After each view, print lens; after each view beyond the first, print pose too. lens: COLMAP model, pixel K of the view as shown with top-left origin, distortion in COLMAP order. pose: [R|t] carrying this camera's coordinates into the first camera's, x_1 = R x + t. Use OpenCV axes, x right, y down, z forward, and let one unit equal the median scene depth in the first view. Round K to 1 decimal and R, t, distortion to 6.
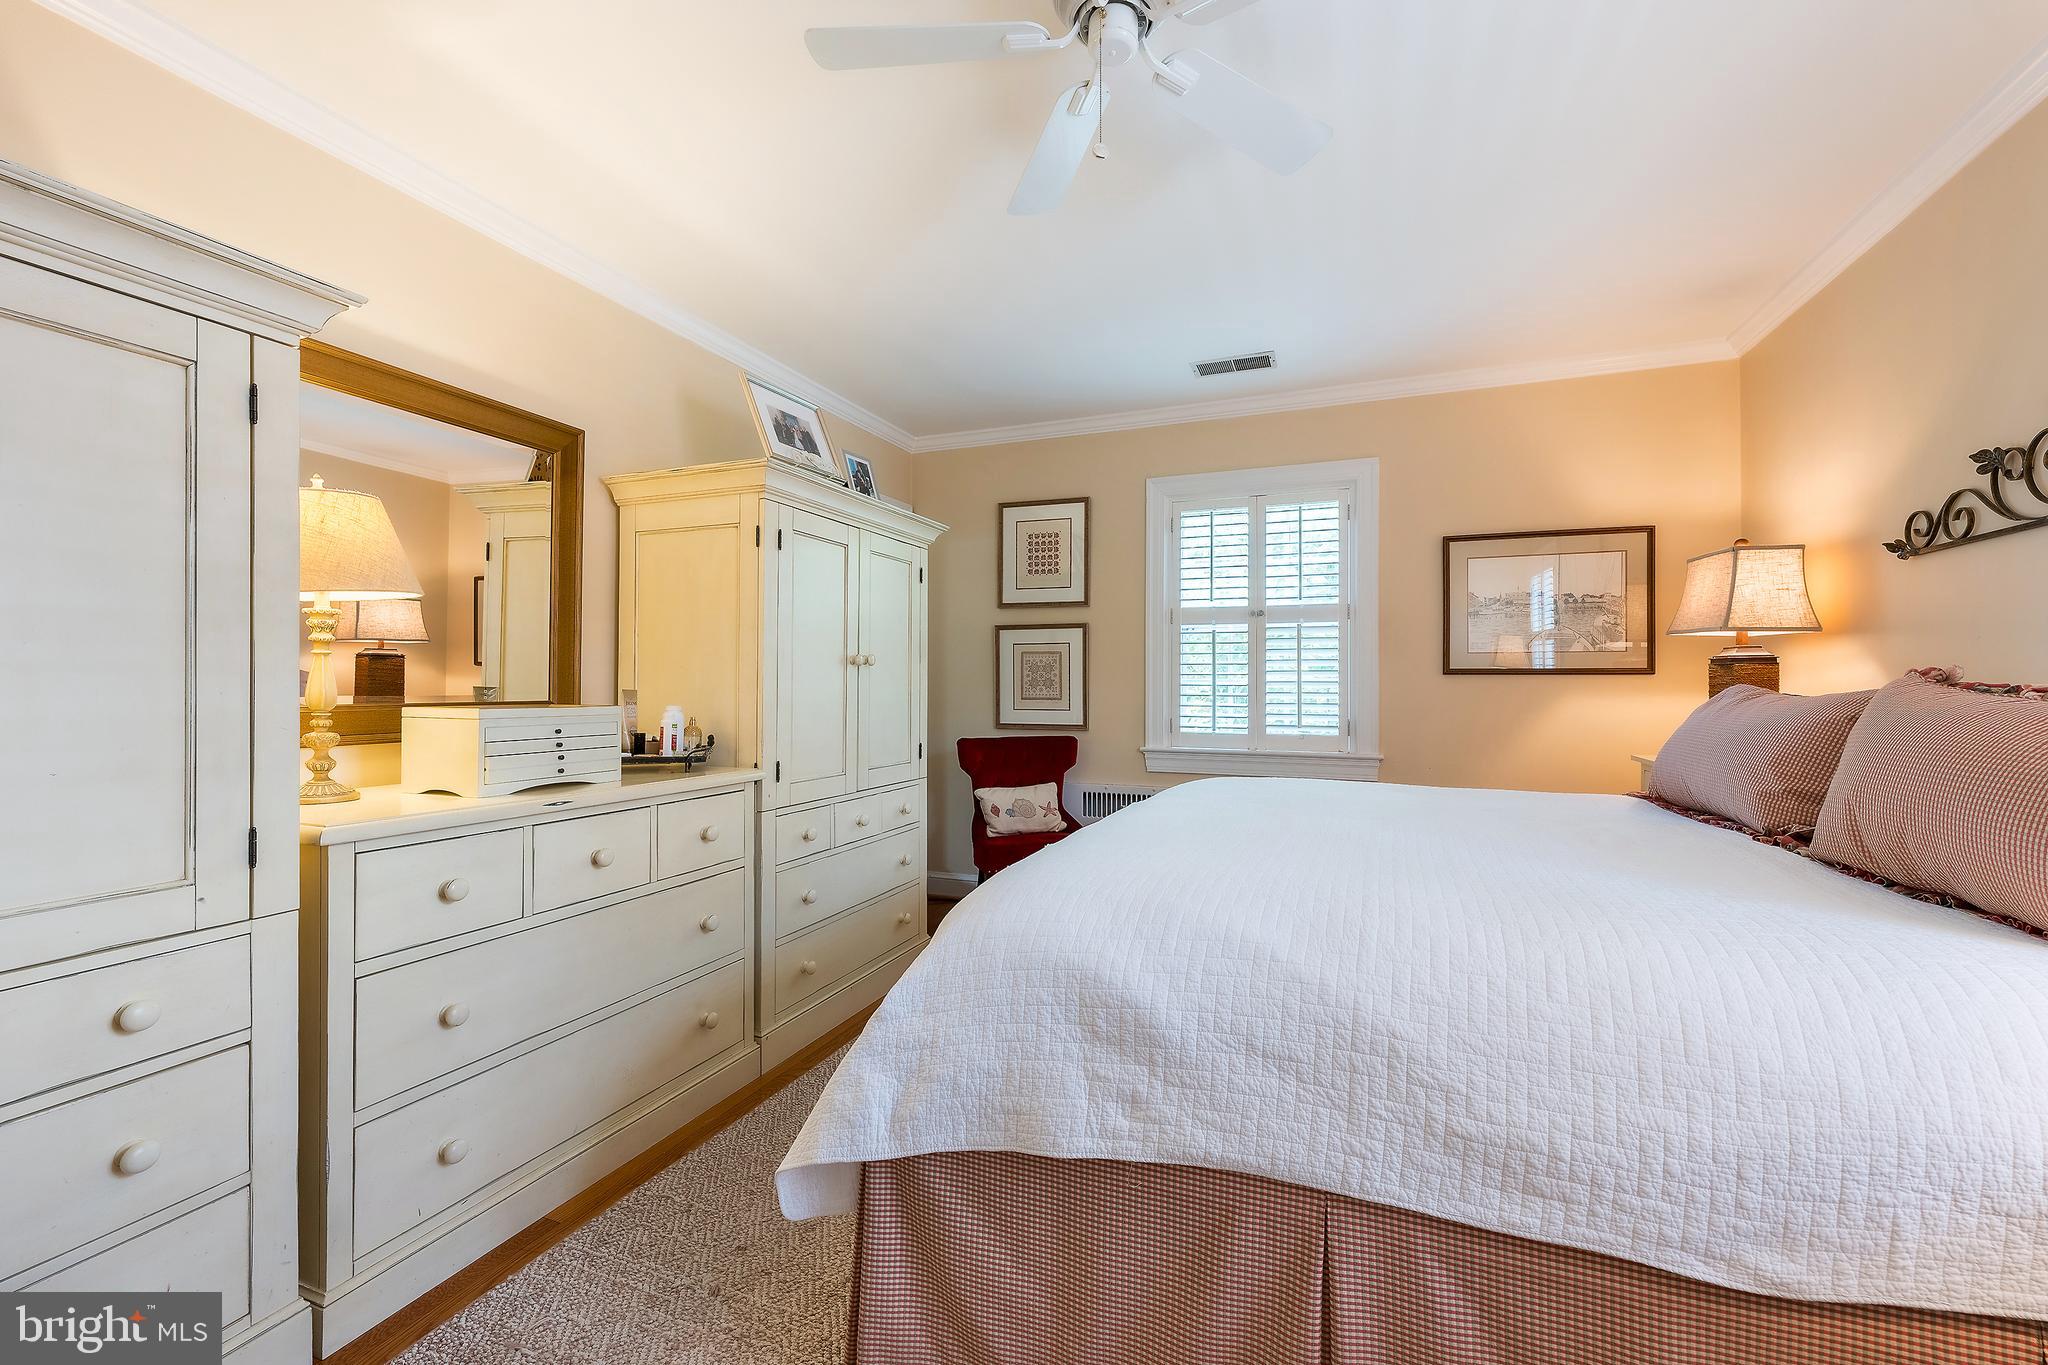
lens RADIAL K [[841.7, 0, 1036.5], [0, 841.7, 679.4], [0, 0, 1]] dist [0.000751, -0.001857]
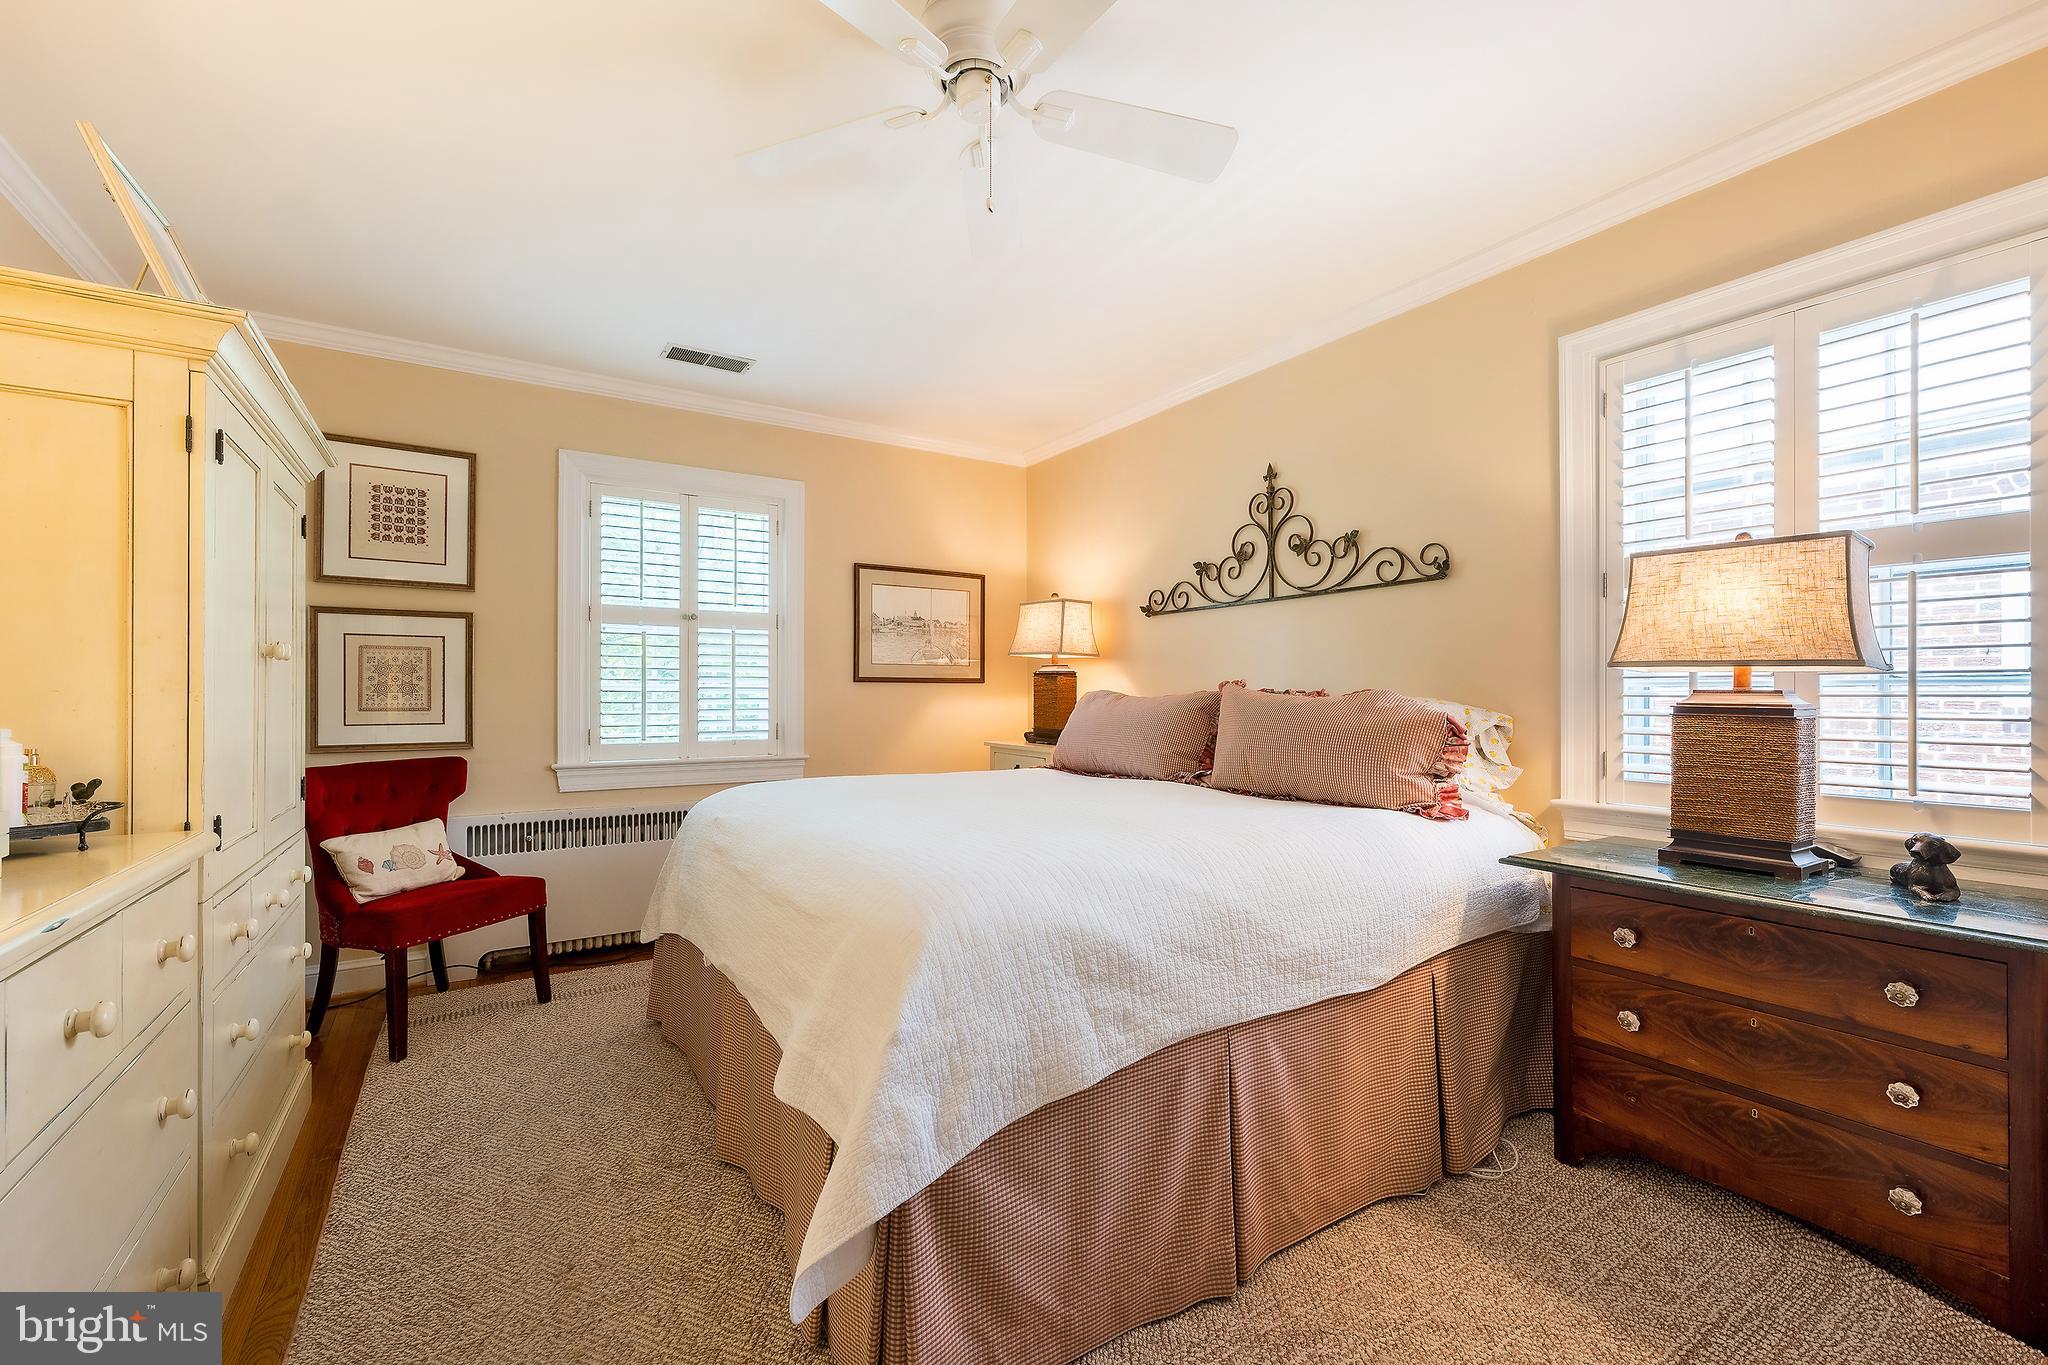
lens RADIAL K [[841.7, 0, 1041.4], [0, 841.7, 690.1], [0, 0, 1]] dist [0.000751, -0.001857]
pose [[0.578773, 0.001740, 0.815487, -0.333638], [-0.004250, 0.999991, 0.000883, 0.003536], [-0.815478, -0.003977, 0.578775, 0.127552]]
